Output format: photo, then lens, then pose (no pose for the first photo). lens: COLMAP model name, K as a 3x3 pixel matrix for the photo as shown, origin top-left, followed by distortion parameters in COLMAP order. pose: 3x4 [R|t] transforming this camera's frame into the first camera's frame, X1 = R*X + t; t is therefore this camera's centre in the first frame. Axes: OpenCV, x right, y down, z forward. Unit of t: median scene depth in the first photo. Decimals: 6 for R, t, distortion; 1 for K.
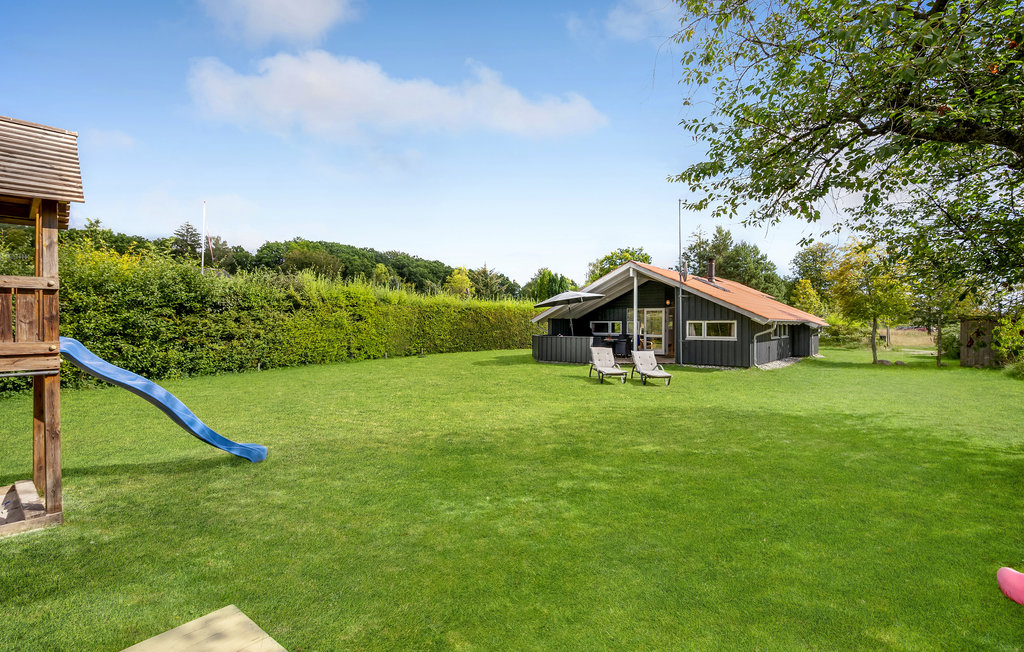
lens RADIAL K [[516.0, 0, 475.9], [0, 516.0, 326.3], [0, 0, 1]] dist [-0.001878, 0.000582]
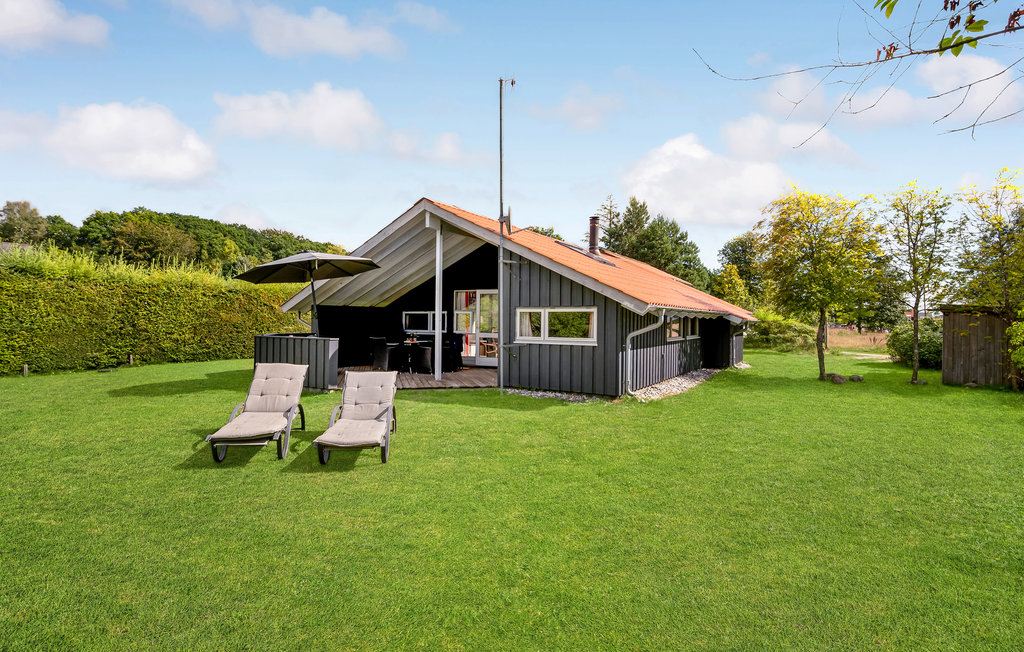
lens RADIAL K [[512.9, 0, 514.7], [0, 512.9, 328.5], [0, 0, 1]] dist [-0.001402, -0.000511]
pose [[0.987600, 0.003767, 0.156947, 0.234814], [-0.005330, 0.999940, 0.009540, 0.003851], [-0.156902, -0.010258, 0.987561, 0.341801]]
